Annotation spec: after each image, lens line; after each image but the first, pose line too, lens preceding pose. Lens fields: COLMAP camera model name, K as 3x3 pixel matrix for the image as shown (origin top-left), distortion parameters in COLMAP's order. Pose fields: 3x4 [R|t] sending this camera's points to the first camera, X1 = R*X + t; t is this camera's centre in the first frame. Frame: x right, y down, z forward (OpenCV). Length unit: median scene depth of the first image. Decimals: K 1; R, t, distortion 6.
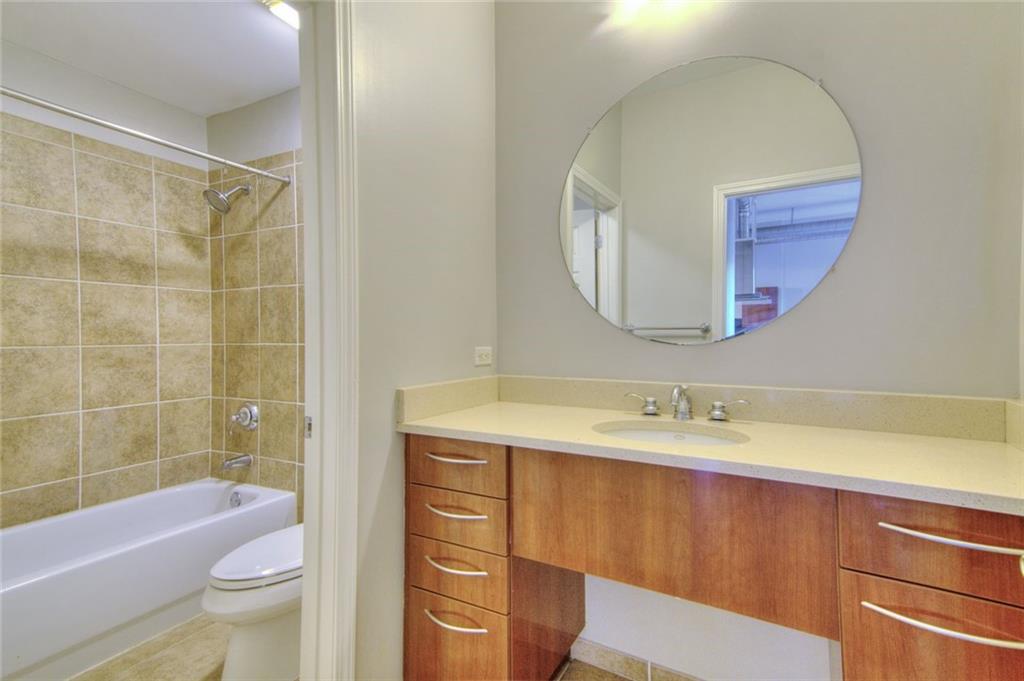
lens RADIAL K [[490.7, 0, 512.0], [0, 490.7, 340.5], [0, 0, 1]] dist [0.003329, 0.000622]
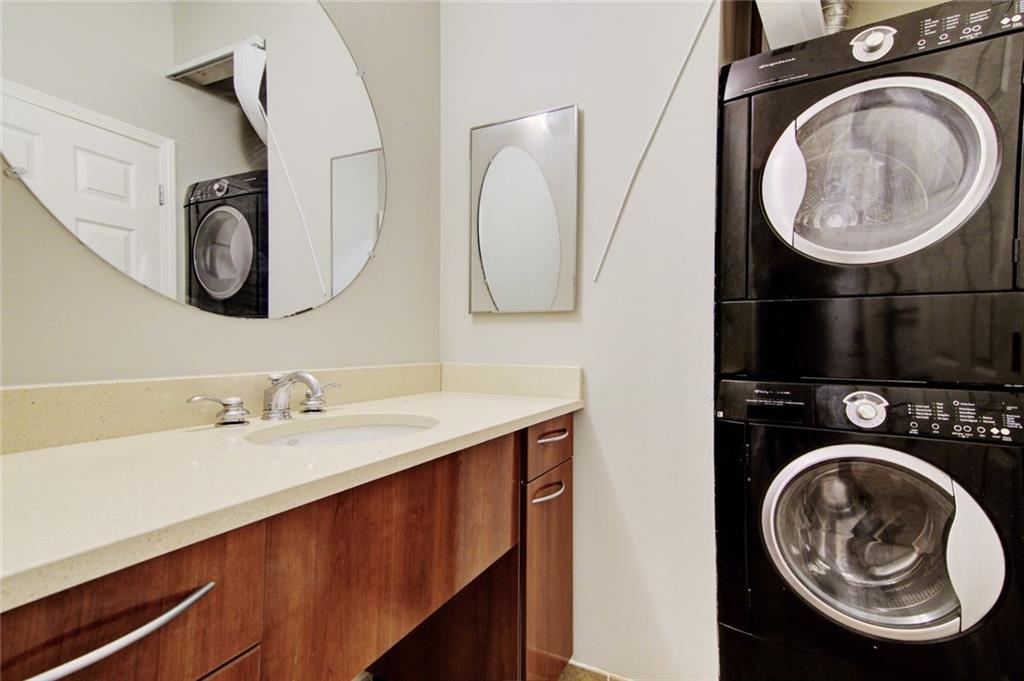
lens RADIAL K [[490.7, 0, 512.0], [0, 490.7, 340.5], [0, 0, 1]] dist [0.003329, 0.000622]
pose [[-0.042923, -0.002011, 0.999076, -0.472900], [0.011951, 0.999925, 0.002526, 0.051505], [-0.999007, 0.012049, -0.042896, 0.788167]]
